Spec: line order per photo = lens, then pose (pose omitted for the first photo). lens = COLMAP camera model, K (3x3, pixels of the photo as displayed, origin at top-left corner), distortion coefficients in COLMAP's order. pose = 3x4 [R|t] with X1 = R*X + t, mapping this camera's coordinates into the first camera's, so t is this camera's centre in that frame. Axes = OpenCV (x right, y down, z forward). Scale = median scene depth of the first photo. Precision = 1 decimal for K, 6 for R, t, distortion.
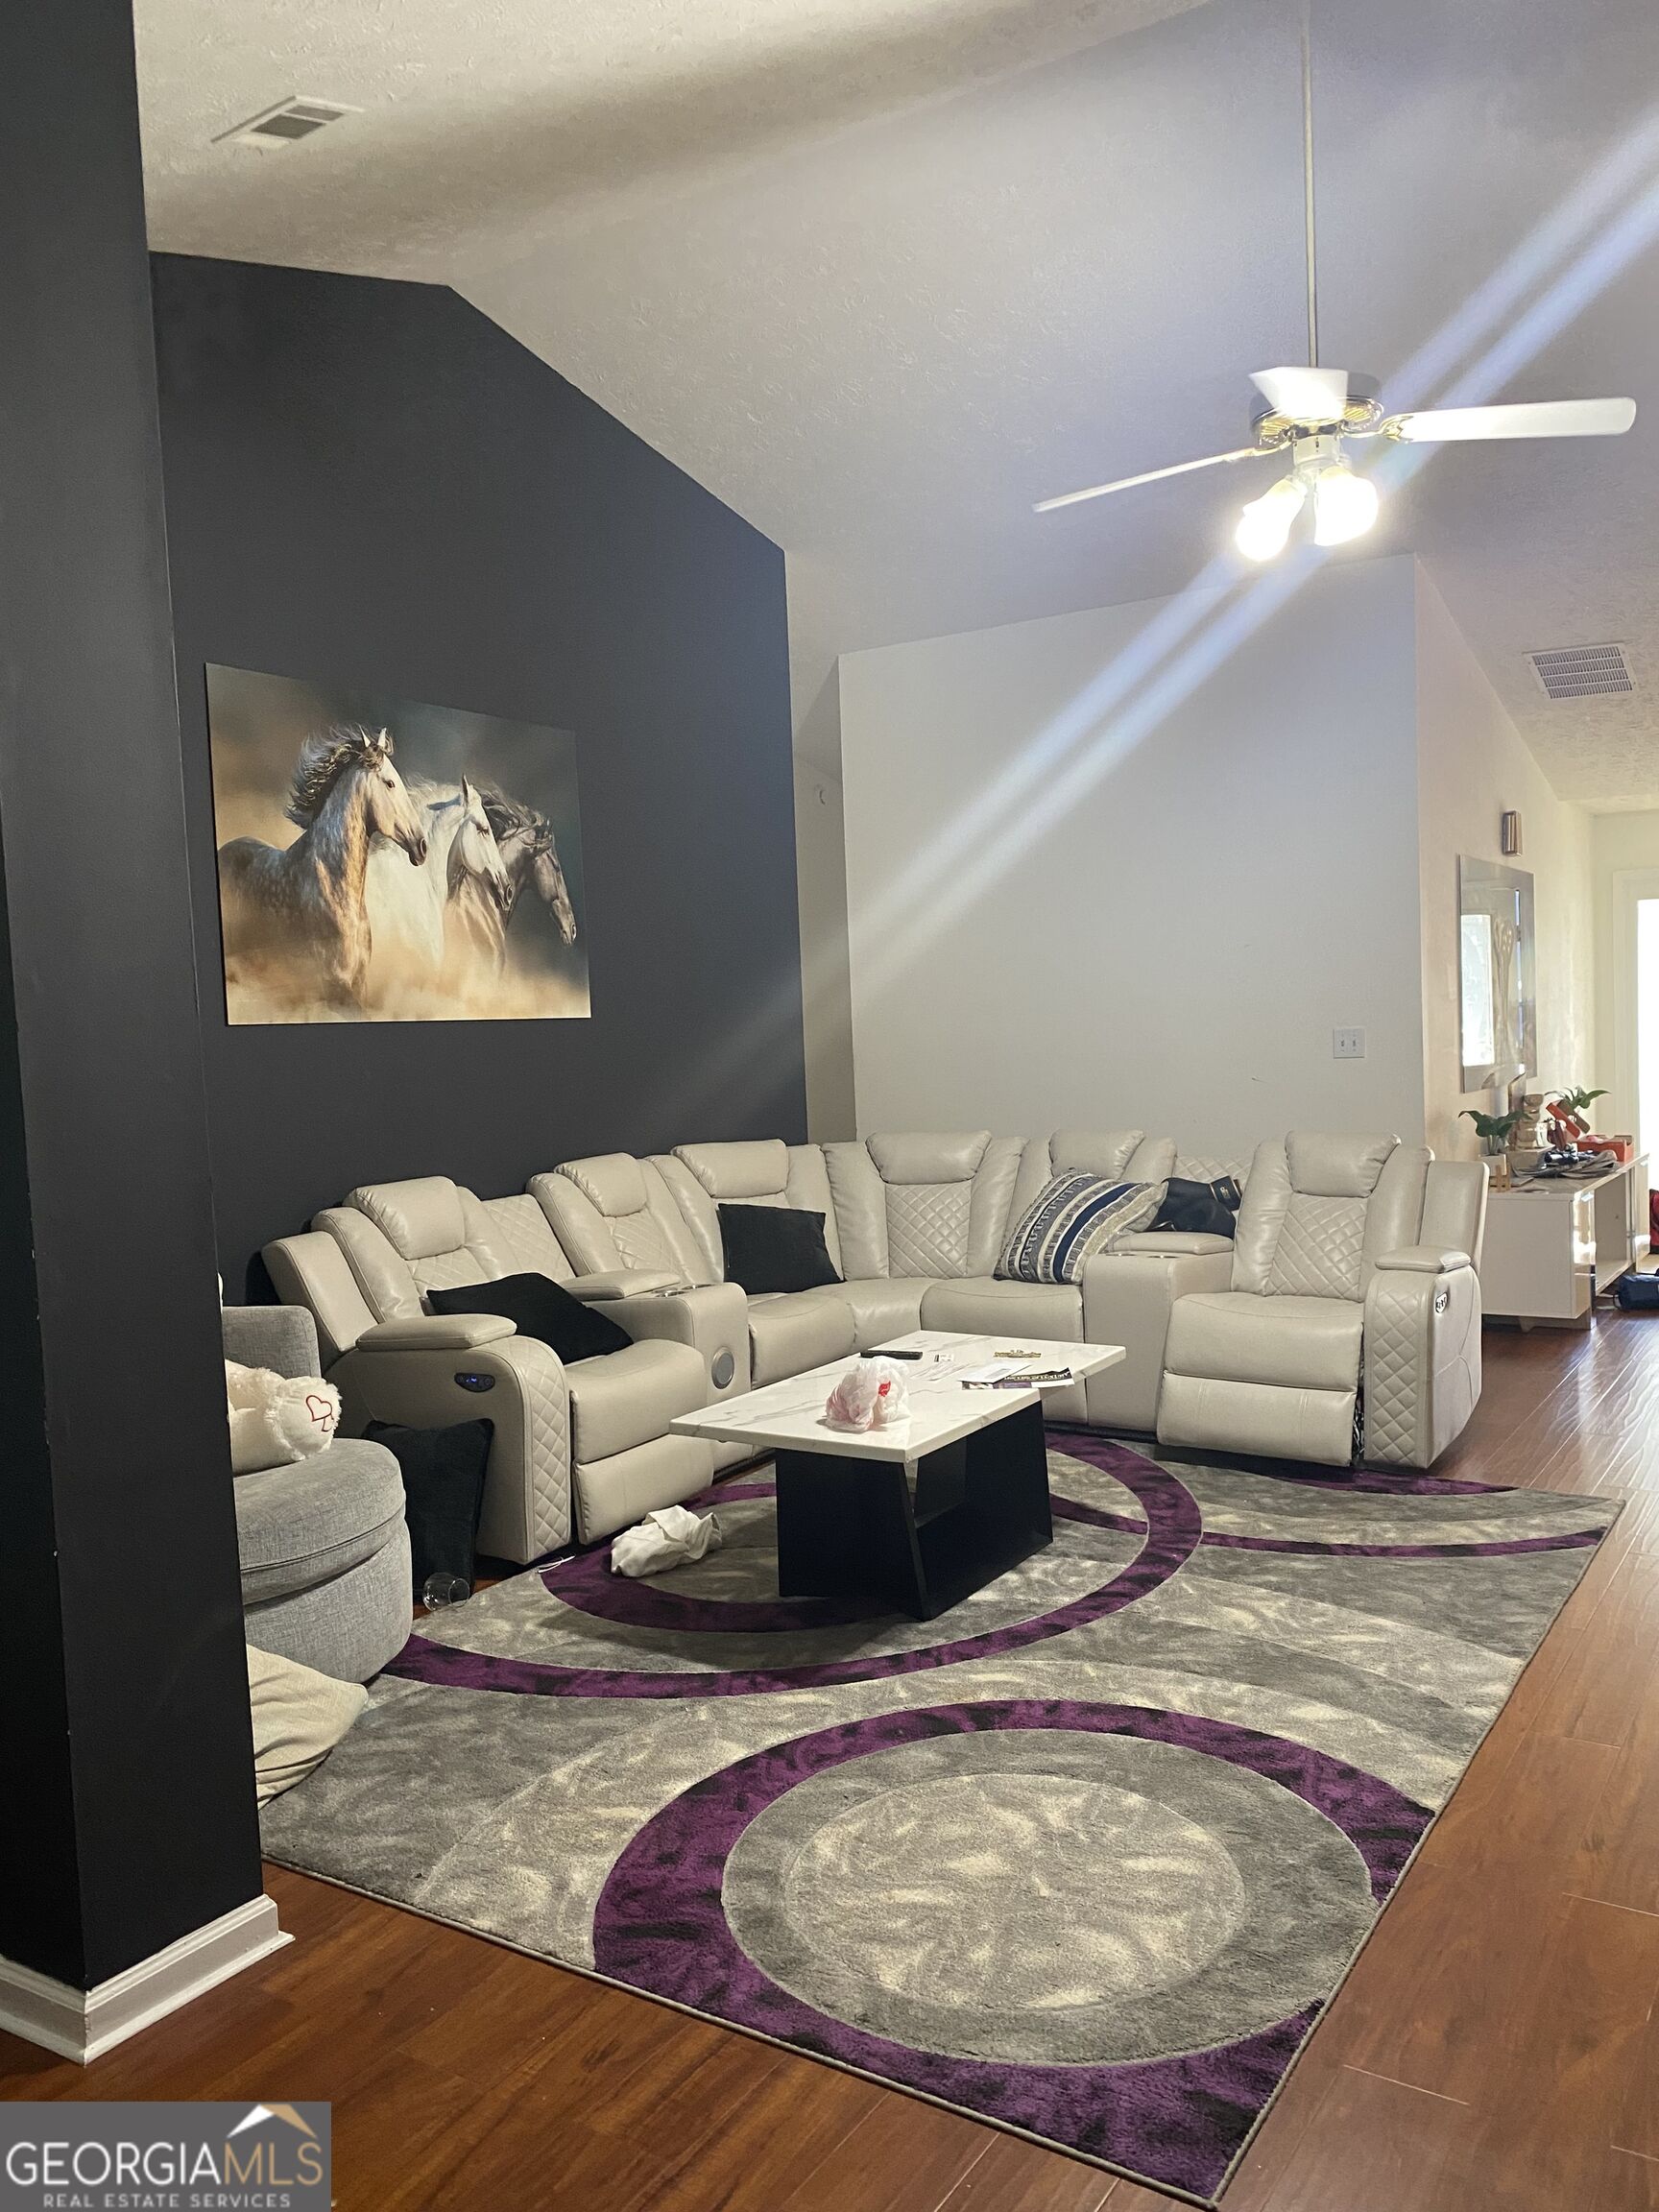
lens RADIAL K [[1685.9, 0, 829.5], [0, 1685.9, 1106.0], [0, 0, 1]] dist [0.121939, -0.259445]
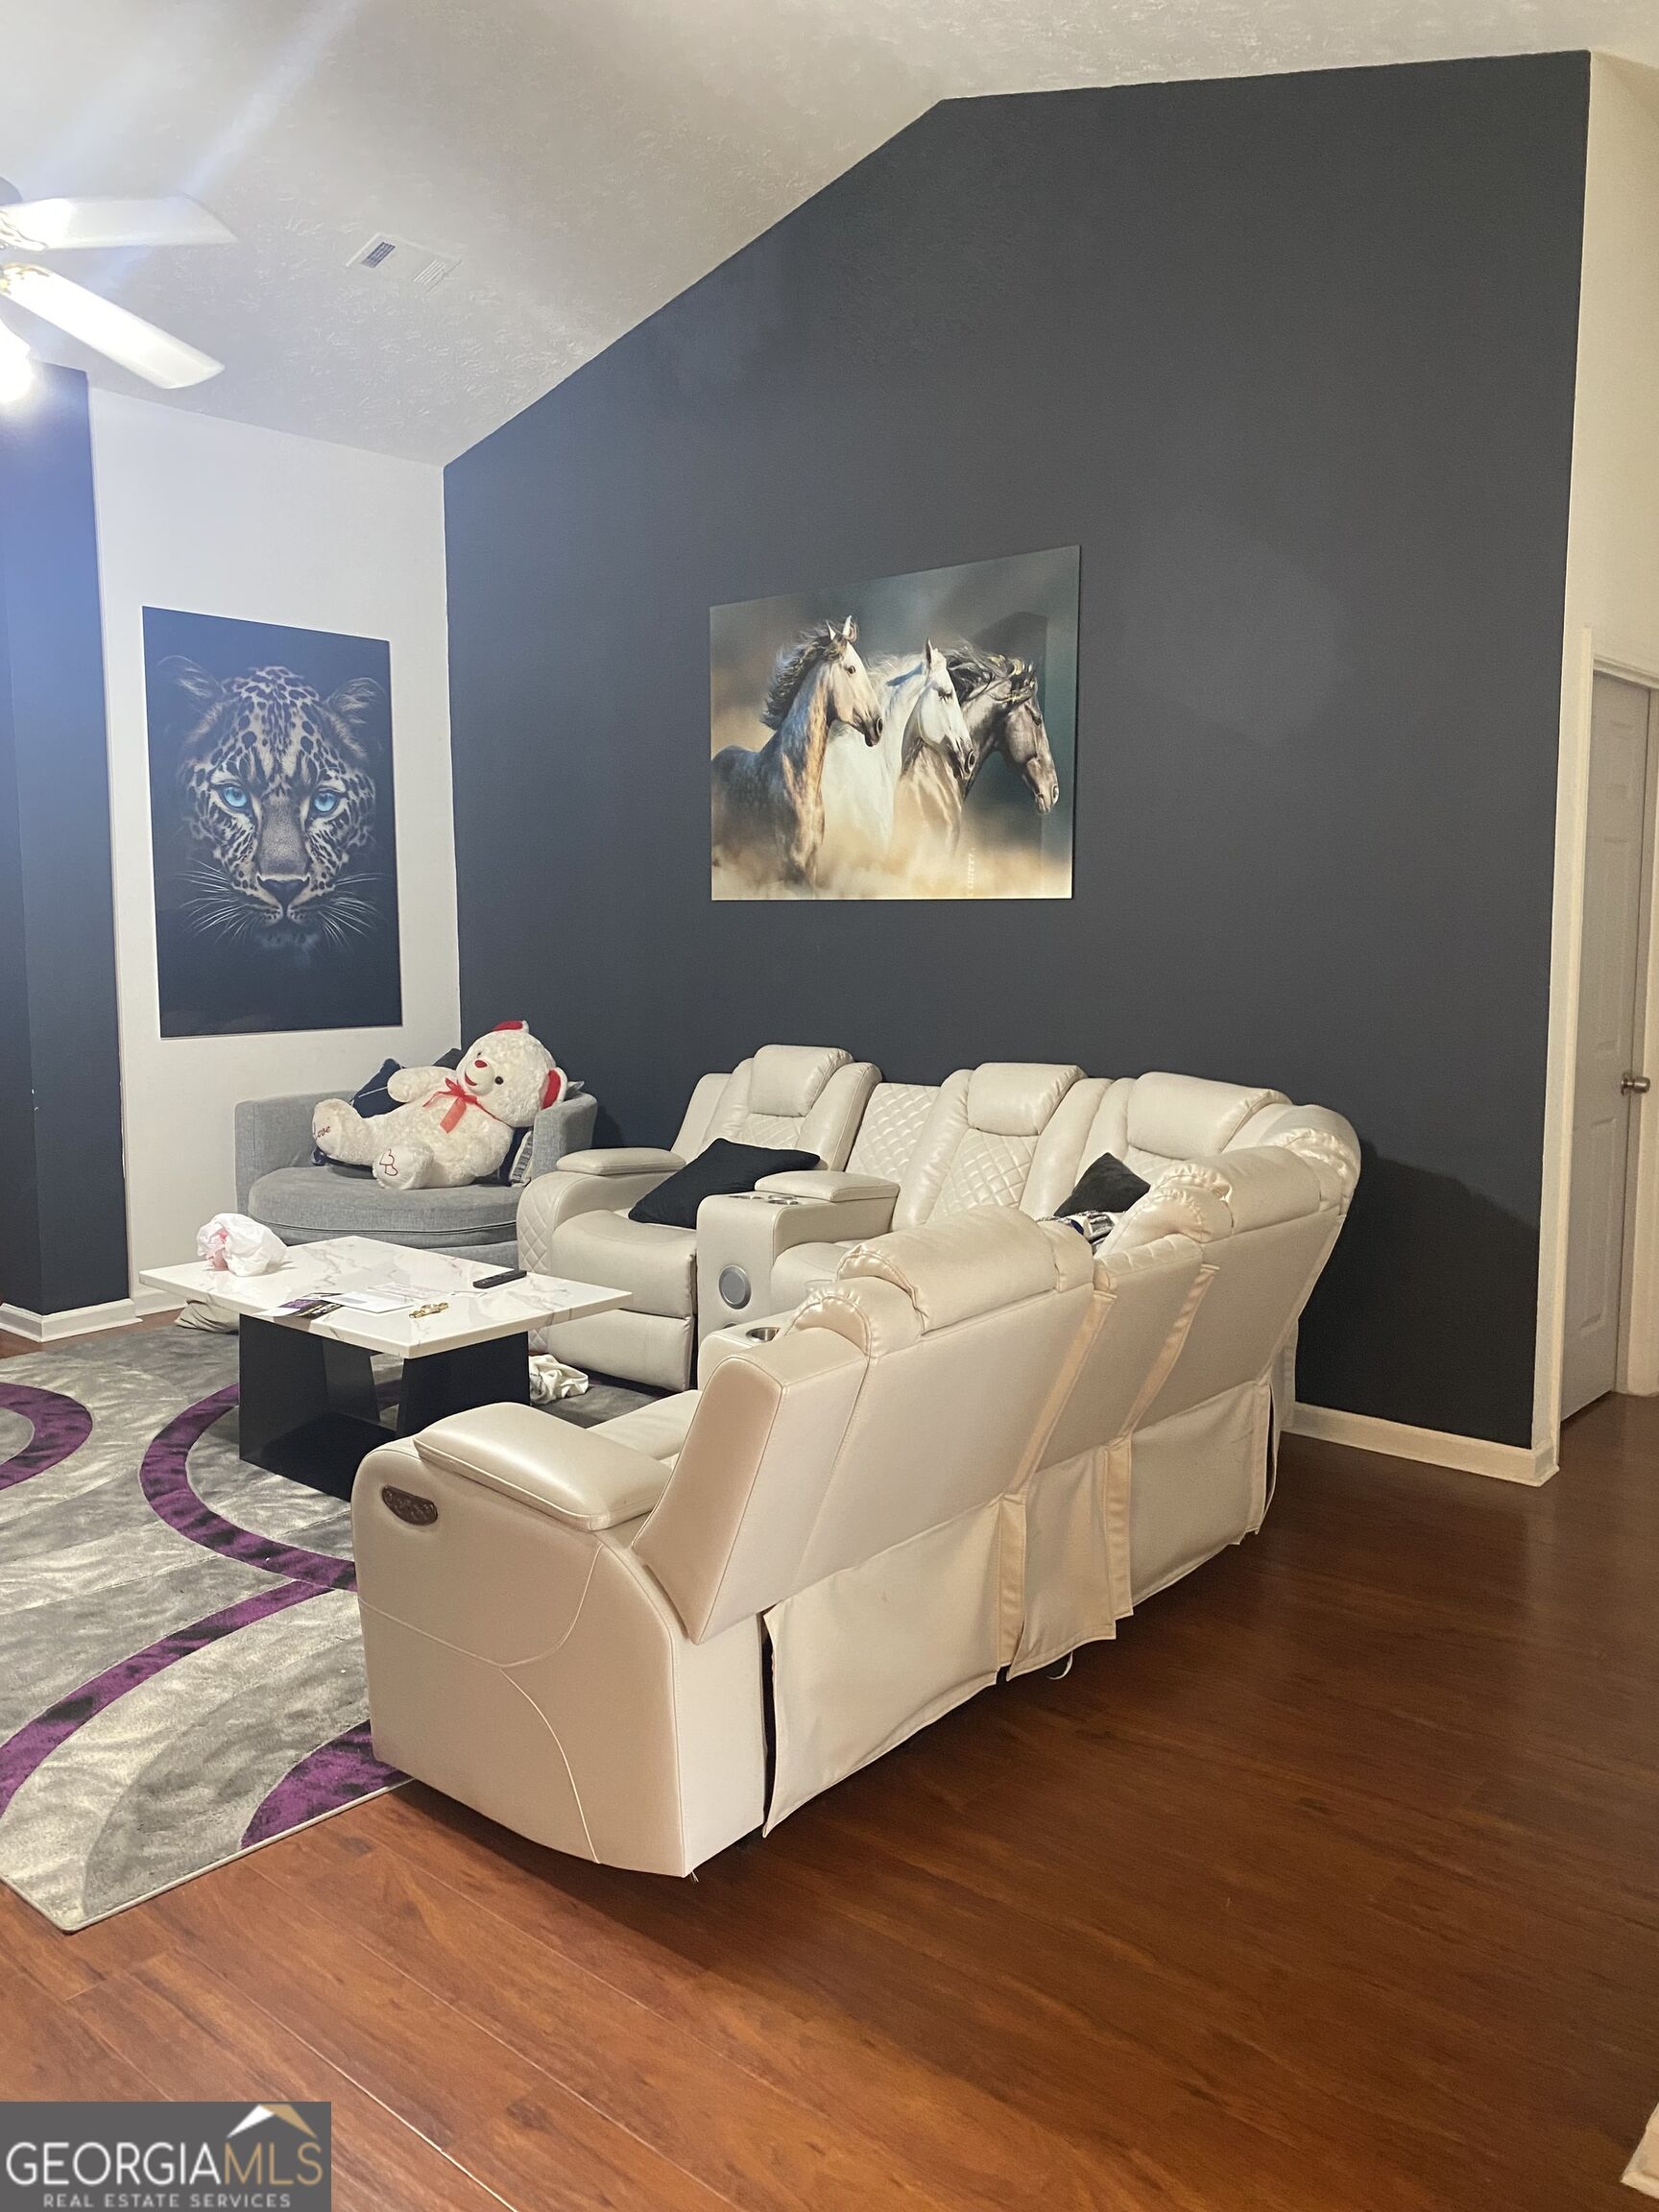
lens RADIAL K [[1685.9, 0, 829.5], [0, 1685.9, 1106.0], [0, 0, 1]] dist [0.121939, -0.259445]
pose [[-0.149236, 0.151598, -0.977111, 0.803525], [-0.039522, 0.986473, 0.159087, -0.090842], [0.988011, 0.062359, -0.141226, 1.153954]]
